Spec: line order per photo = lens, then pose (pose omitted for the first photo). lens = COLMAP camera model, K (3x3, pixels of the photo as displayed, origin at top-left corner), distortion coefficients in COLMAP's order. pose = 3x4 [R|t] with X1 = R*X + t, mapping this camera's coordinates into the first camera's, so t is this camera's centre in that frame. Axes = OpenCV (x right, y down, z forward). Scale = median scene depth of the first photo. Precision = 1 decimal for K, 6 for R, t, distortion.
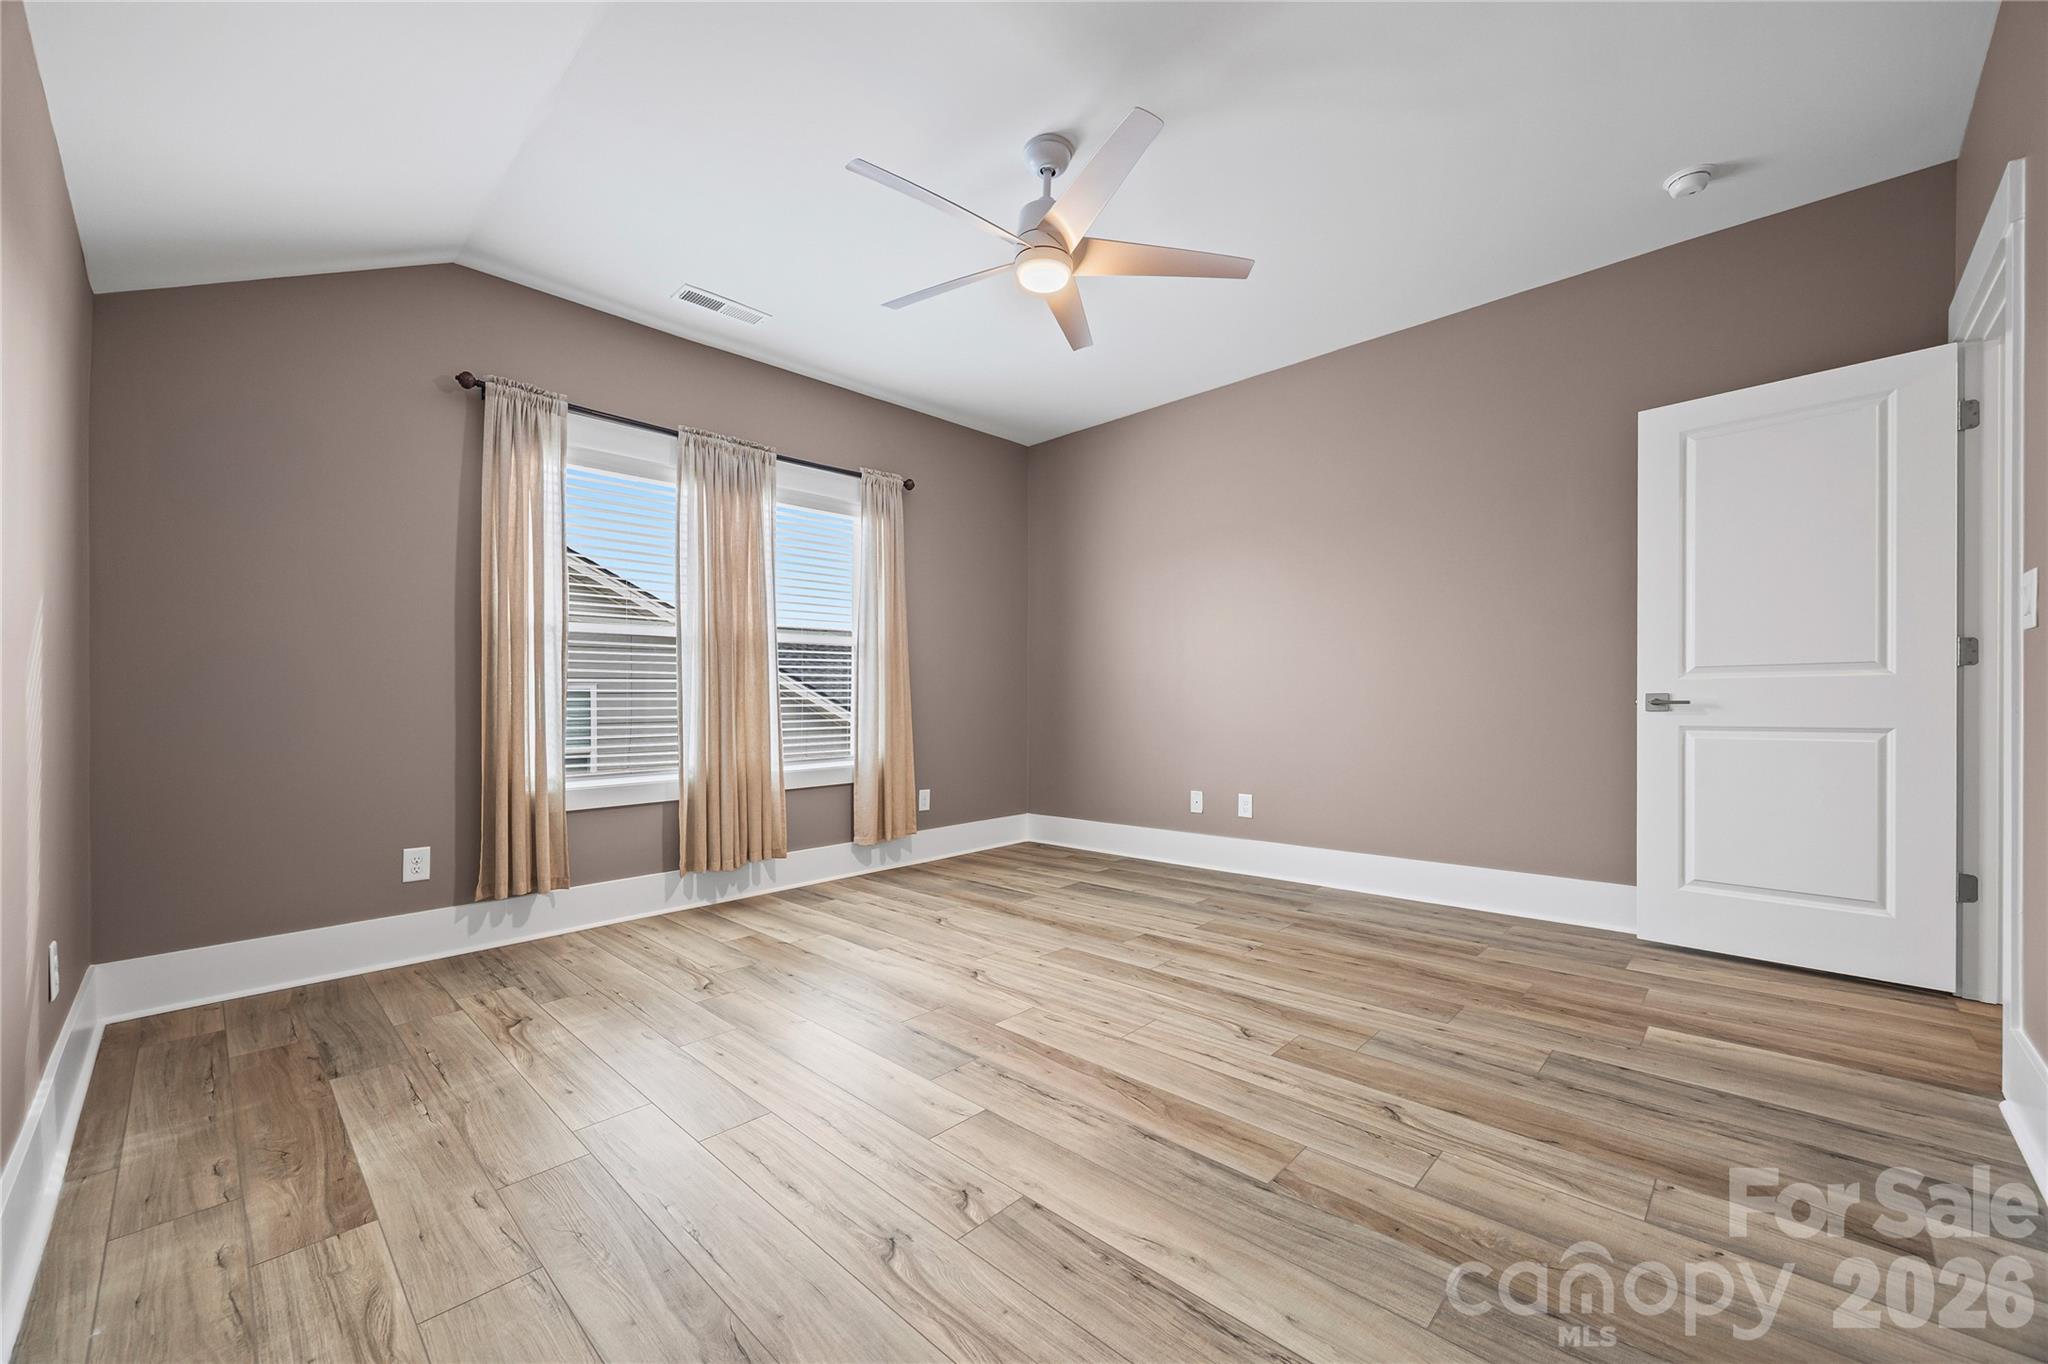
lens RADIAL K [[799.8, 0, 1031.0], [0, 799.8, 711.4], [0, 0, 1]] dist [-0.000334, -0.000040]
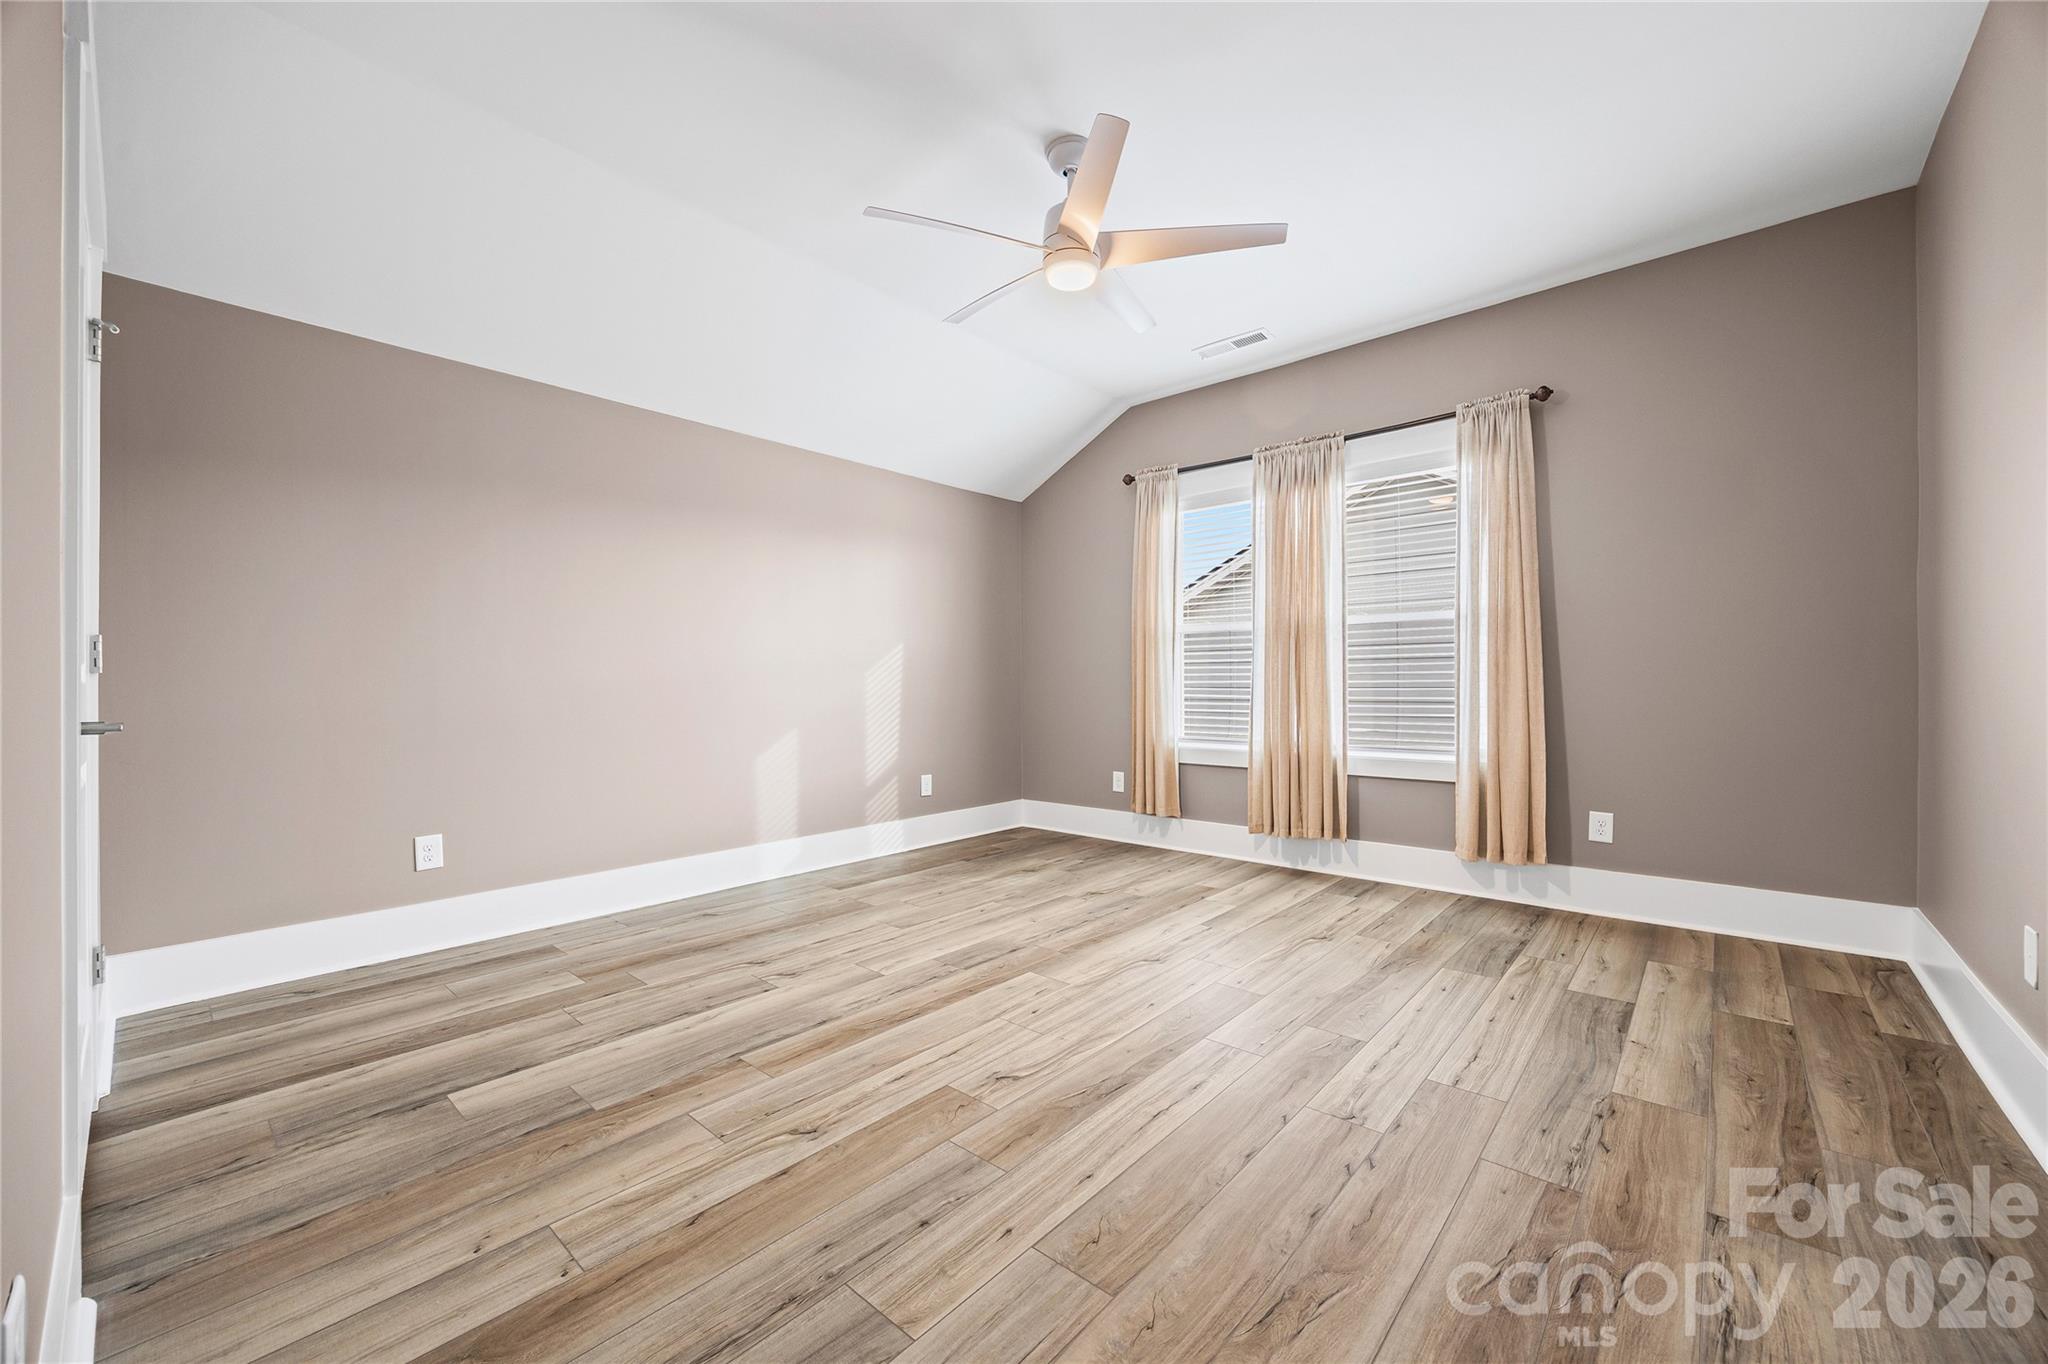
lens RADIAL K [[795.5, 0, 1031.7], [0, 795.5, 686.6], [0, 0, 1]] dist [-0.001751, -0.000045]
pose [[0.032663, 0.013536, -0.999375, 0.939685], [-0.008663, 0.999875, 0.013259, -0.028320], [0.999429, 0.008225, 0.032776, 0.831062]]
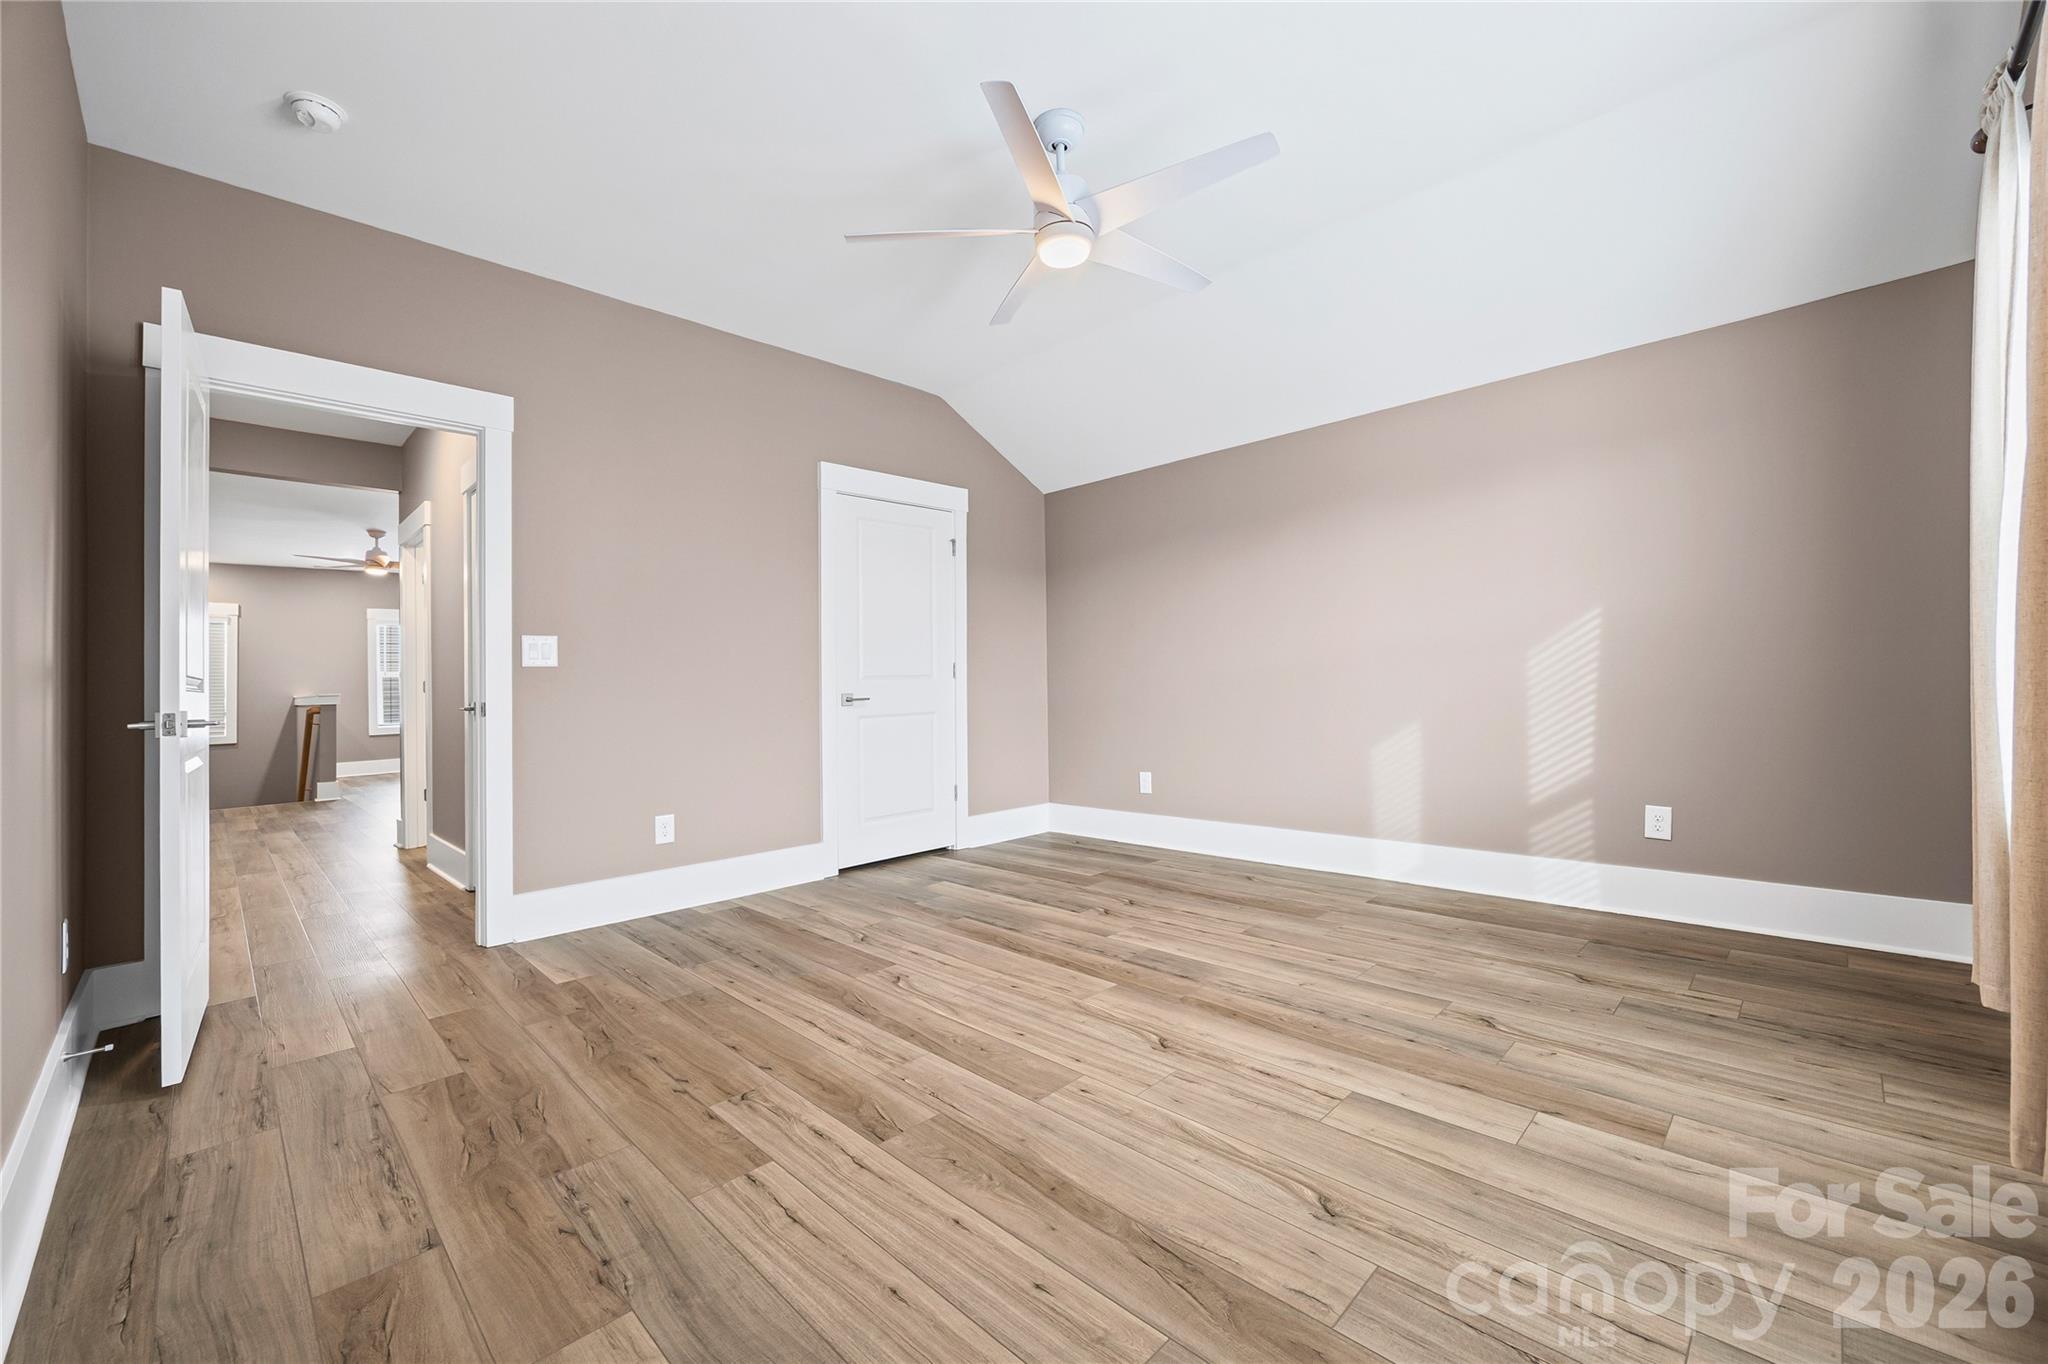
lens RADIAL K [[807.1, 0, 1028.2], [0, 807.1, 678.4], [0, 0, 1]] dist [0.000074, -0.000203]
pose [[-0.998760, 0.040439, 0.029047, 0.022471], [0.040648, 0.999151, 0.006637, -0.029787], [-0.028754, 0.007809, -0.999556, 1.807788]]
